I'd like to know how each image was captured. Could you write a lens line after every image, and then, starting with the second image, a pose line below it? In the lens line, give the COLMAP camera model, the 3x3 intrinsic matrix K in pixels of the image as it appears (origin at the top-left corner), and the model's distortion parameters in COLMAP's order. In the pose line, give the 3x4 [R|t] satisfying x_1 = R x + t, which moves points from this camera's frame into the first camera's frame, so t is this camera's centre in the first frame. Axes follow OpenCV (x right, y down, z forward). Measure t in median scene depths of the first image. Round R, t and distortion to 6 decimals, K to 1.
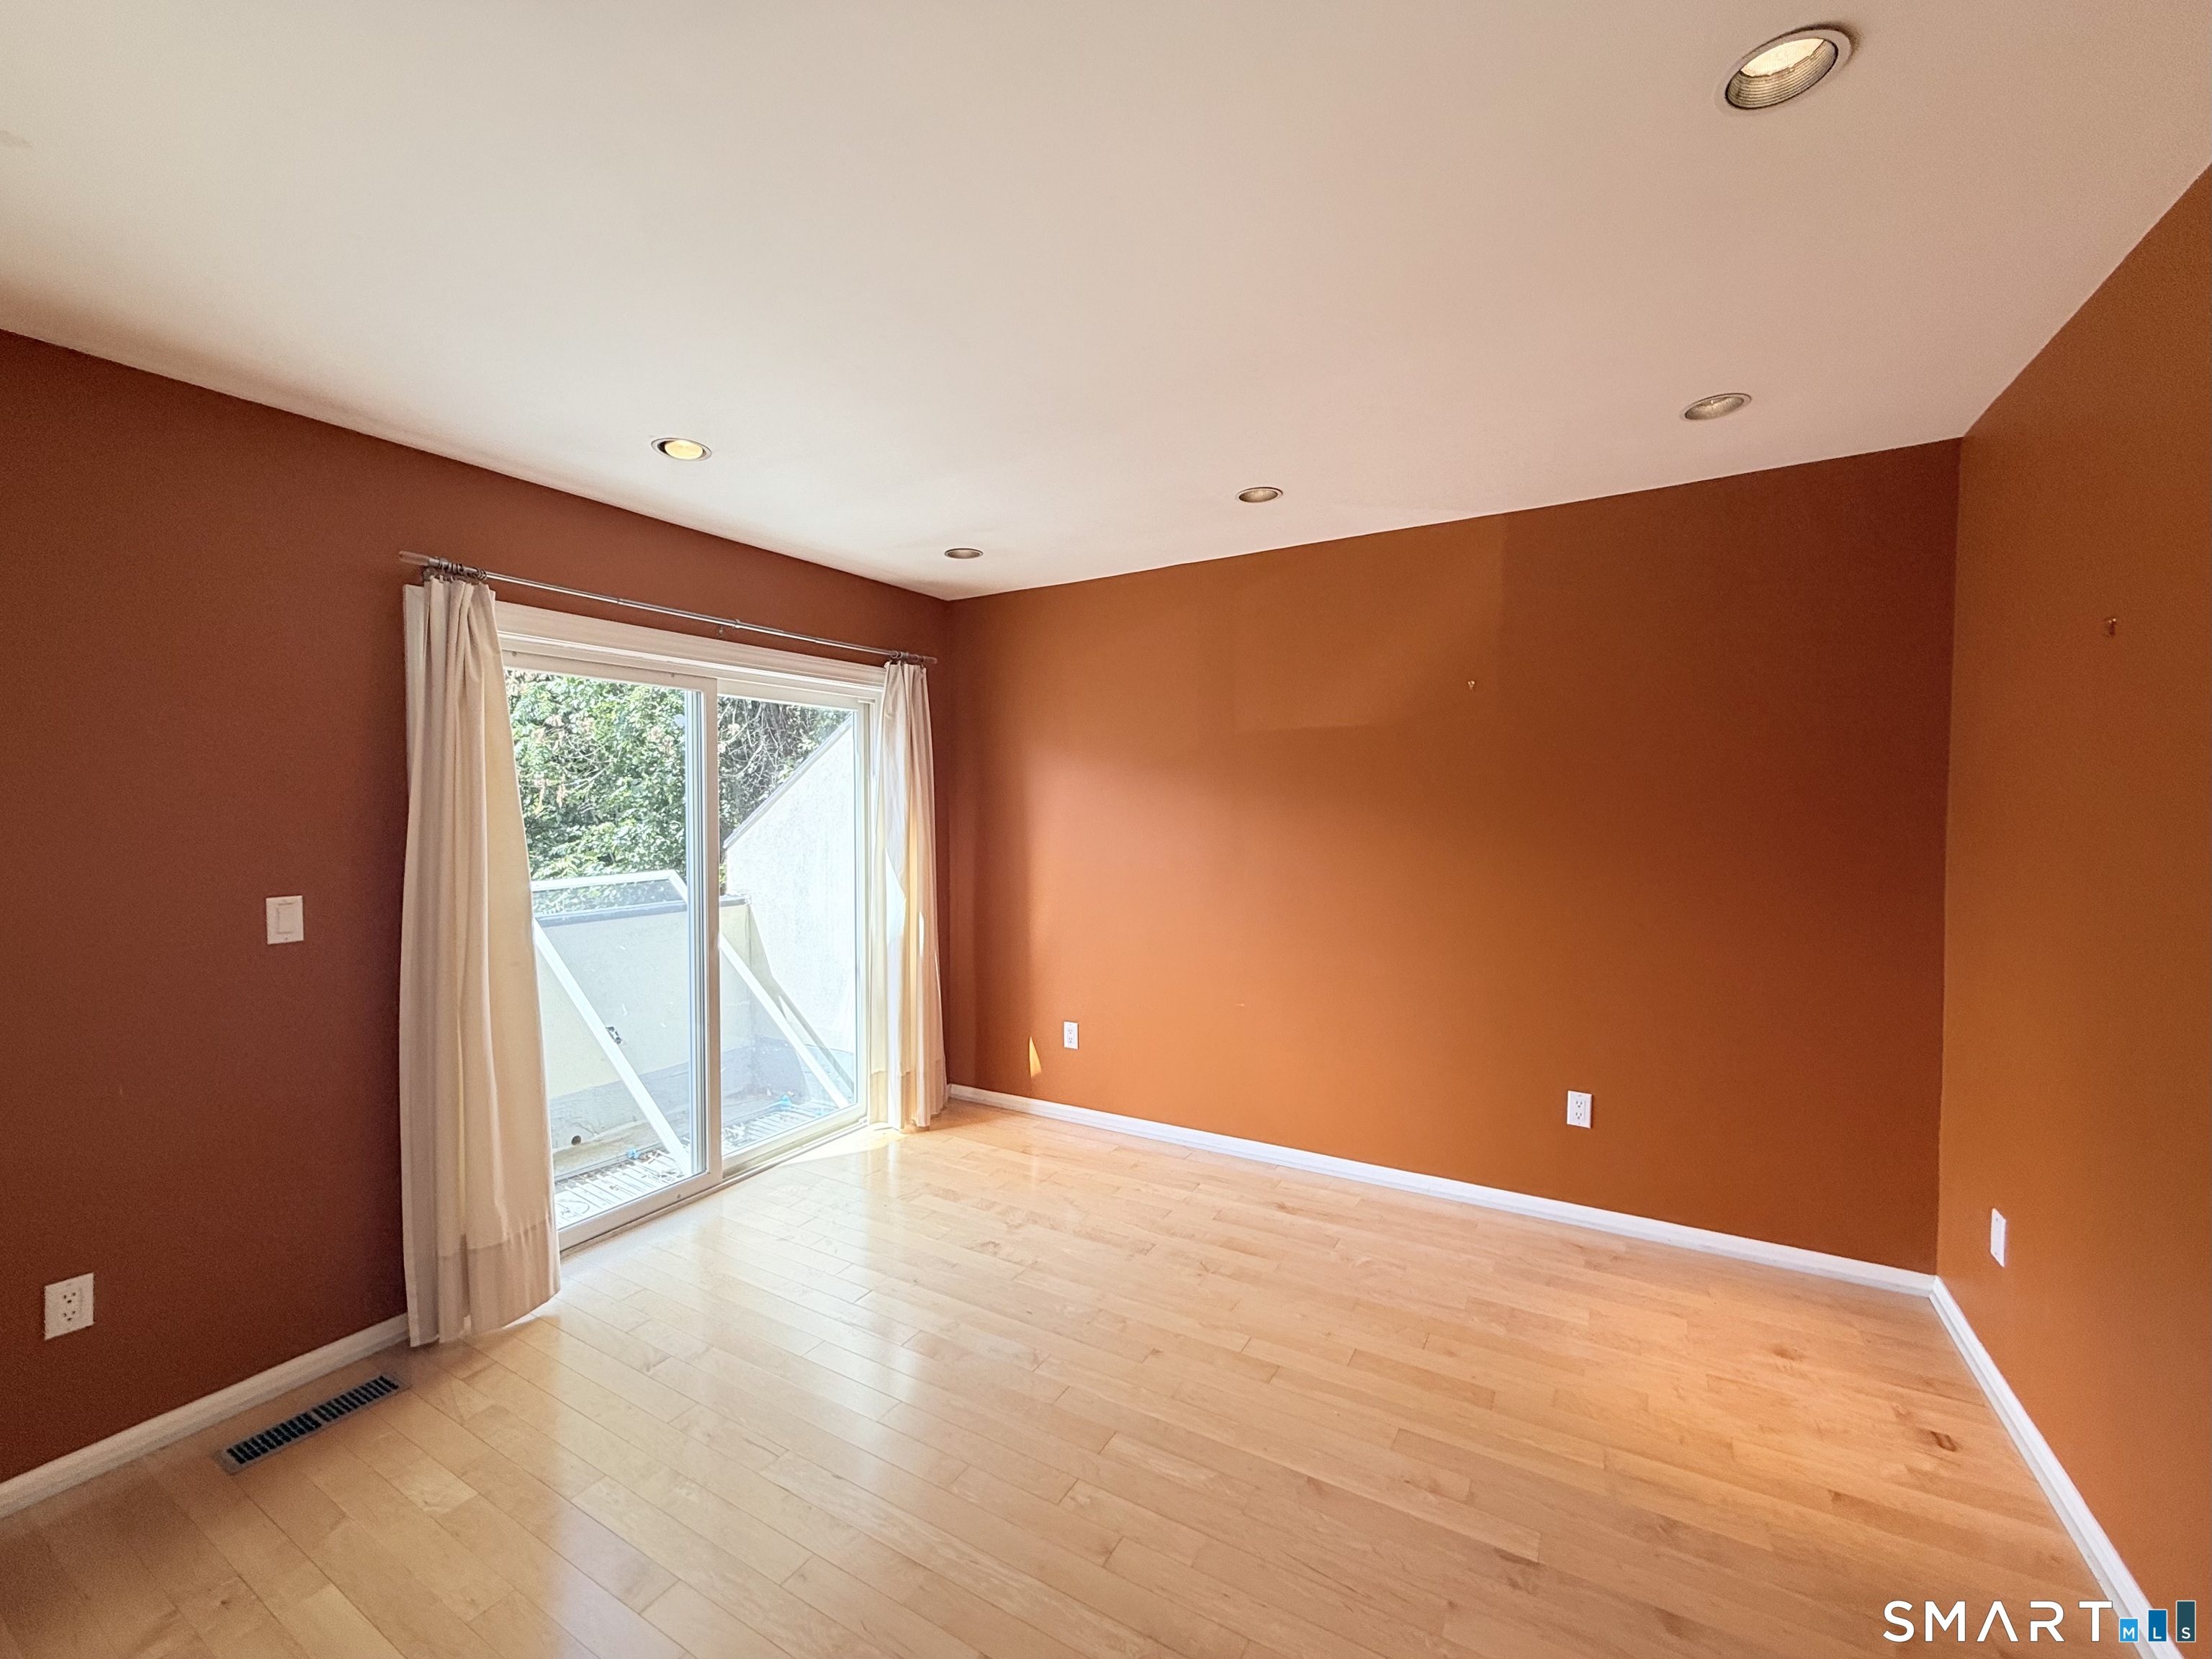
lens RADIAL K [[885.4, 0, 1102.1], [0, 885.4, 820.8], [0, 0, 1]] dist [-0.002726, -0.000855]
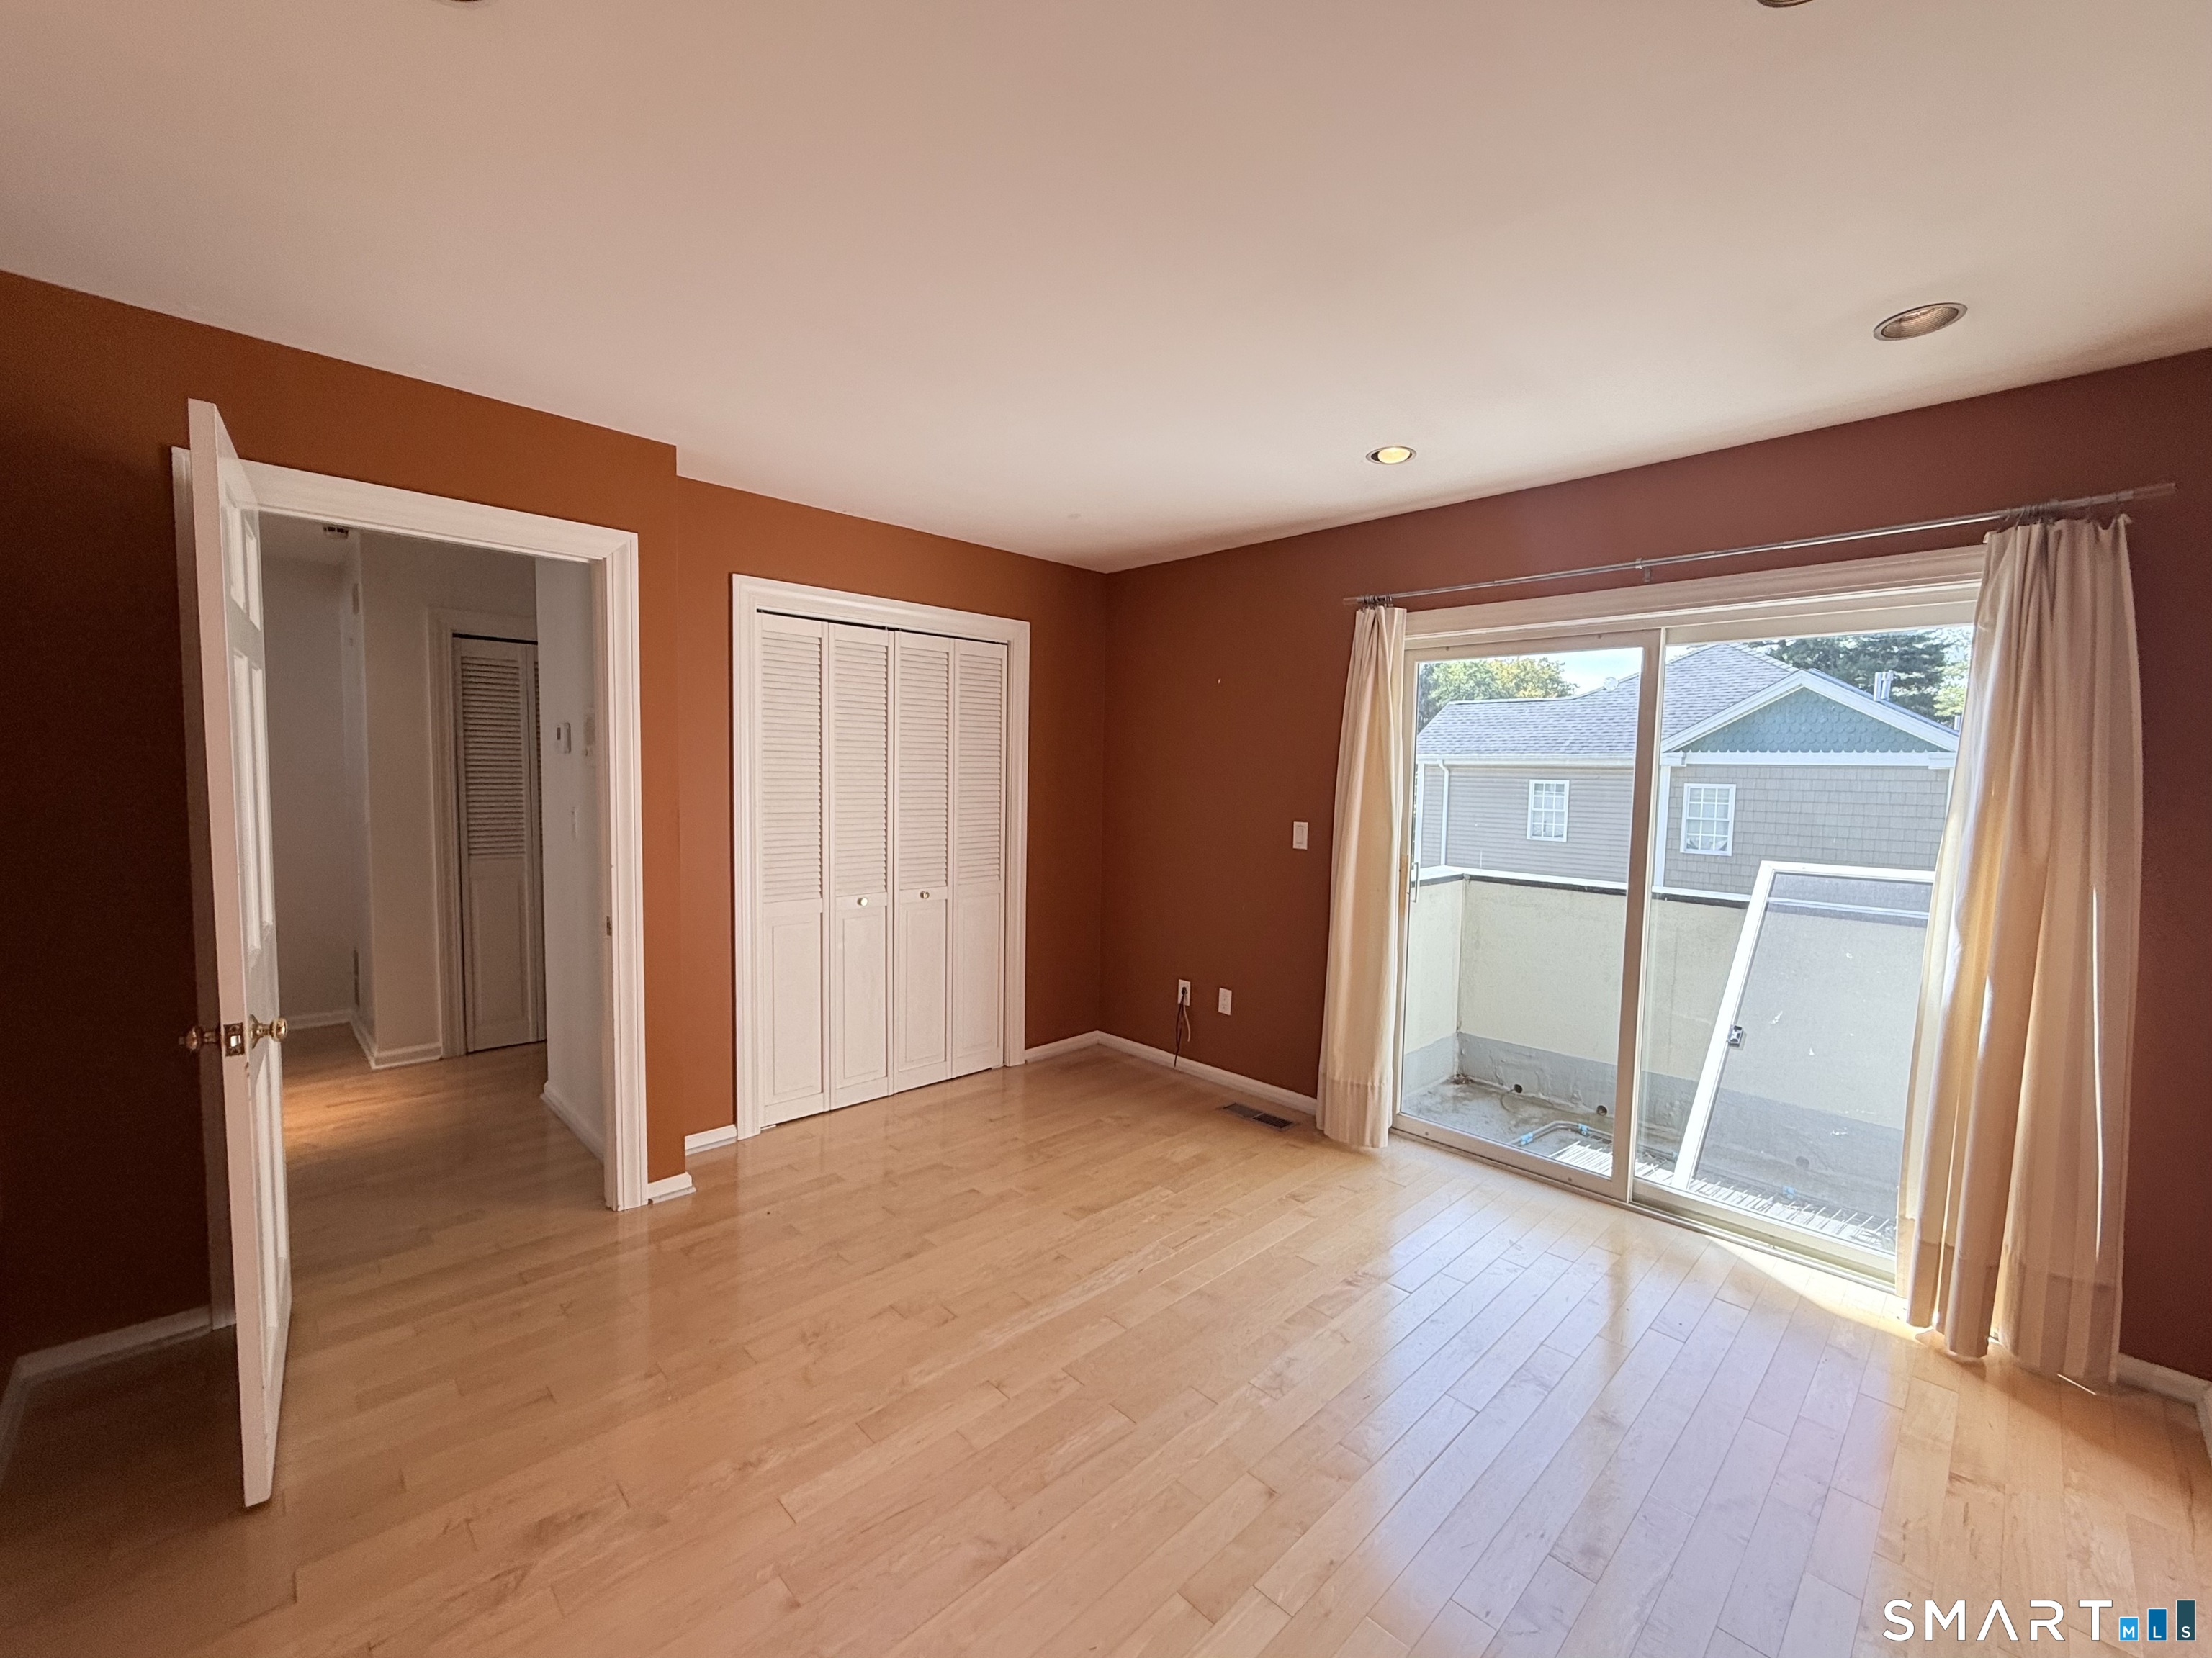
lens RADIAL K [[885.3, 0, 1101.0], [0, 885.3, 831.3], [0, 0, 1]] dist [-0.002726, -0.000855]
pose [[-0.256147, 0.067256, -0.964295, 0.786195], [-0.039998, 0.995985, 0.080091, -0.017200], [0.965810, 0.059085, -0.252428, 1.013561]]
